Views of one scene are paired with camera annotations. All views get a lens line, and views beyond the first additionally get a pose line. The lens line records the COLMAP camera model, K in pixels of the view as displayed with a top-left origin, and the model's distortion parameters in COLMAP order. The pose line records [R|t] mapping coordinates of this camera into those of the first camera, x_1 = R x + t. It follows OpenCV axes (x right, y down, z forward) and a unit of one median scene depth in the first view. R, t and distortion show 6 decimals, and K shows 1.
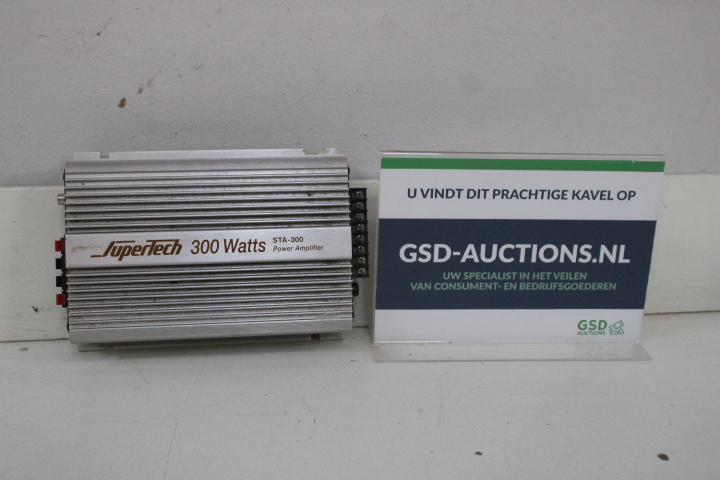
lens RADIAL K [[1019.5, 0, 360.0], [0, 1019.5, 240.0], [0, 0, 1]] dist [-0.036385, -0.001468]
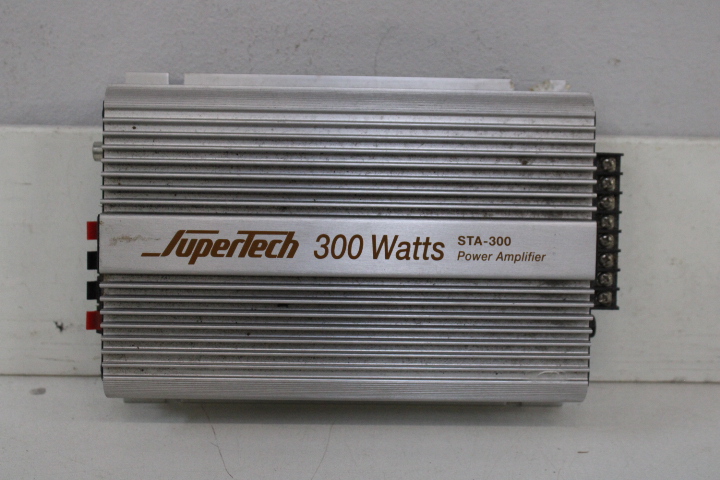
lens RADIAL K [[993.5, 0, 342.5], [0, 993.5, 240.2], [0, 0, 1]] dist [-0.023447, -0.001733]
pose [[0.990929, 0.054723, -0.122742, -0.081231], [-0.045683, 0.996114, 0.075298, -0.038733], [0.126385, -0.069008, 0.989578, 0.446090]]
